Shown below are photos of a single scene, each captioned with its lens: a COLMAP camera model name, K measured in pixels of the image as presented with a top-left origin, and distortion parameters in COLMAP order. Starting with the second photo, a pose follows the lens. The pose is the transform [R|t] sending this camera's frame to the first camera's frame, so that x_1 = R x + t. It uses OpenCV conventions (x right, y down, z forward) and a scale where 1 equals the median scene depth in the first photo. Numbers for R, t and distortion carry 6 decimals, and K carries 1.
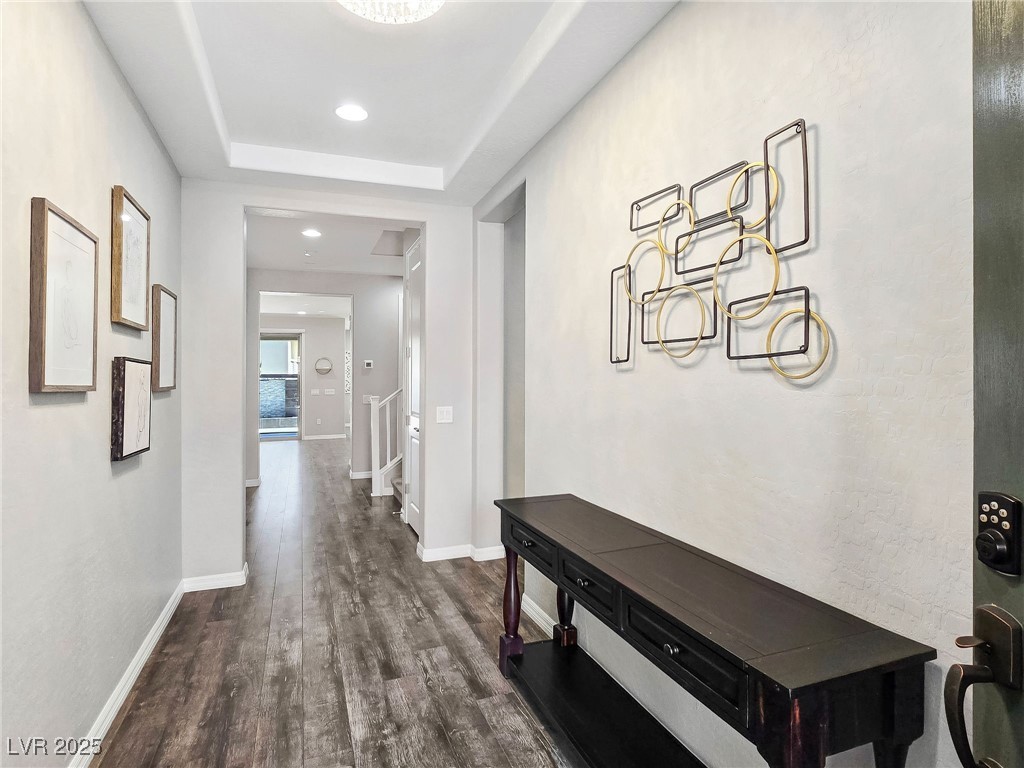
lens RADIAL K [[544.2, 0, 502.6], [0, 544.2, 376.8], [0, 0, 1]] dist [-0.004797, -0.002526]
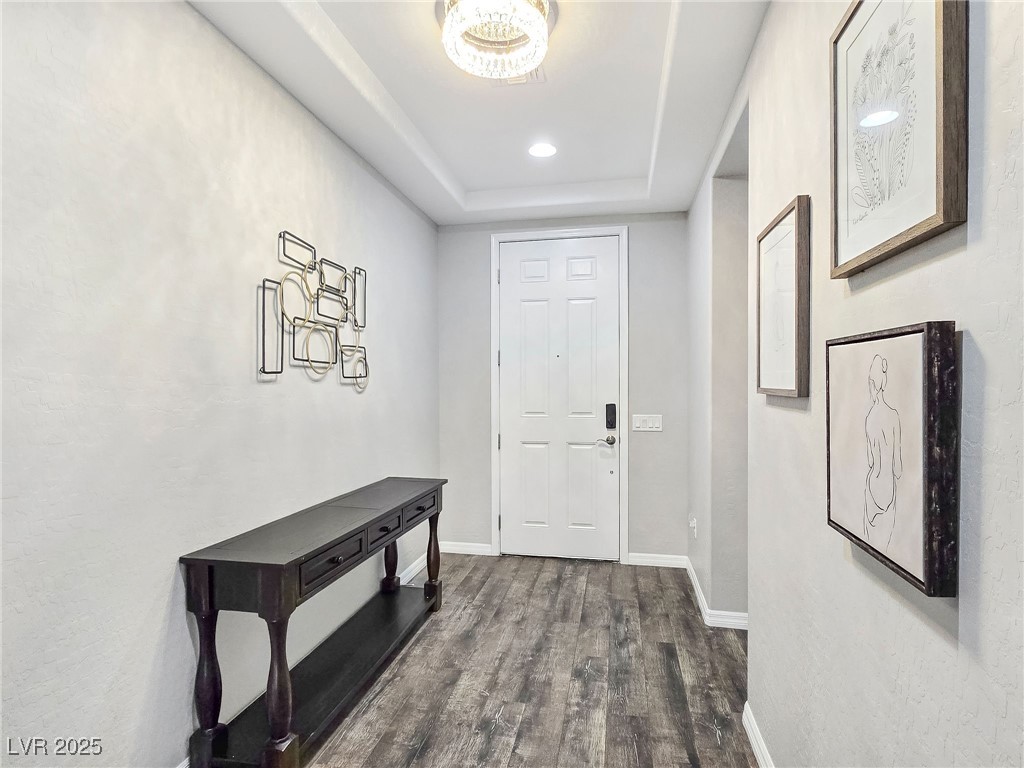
lens RADIAL K [[544.2, 0, 502.1], [0, 544.2, 389.6], [0, 0, 1]] dist [-0.004797, -0.002526]
pose [[-0.832875, 0.001751, 0.553458, -0.806717], [-0.001061, 0.999988, -0.004760, 0.010995], [-0.553460, -0.004552, -0.832863, 1.812759]]
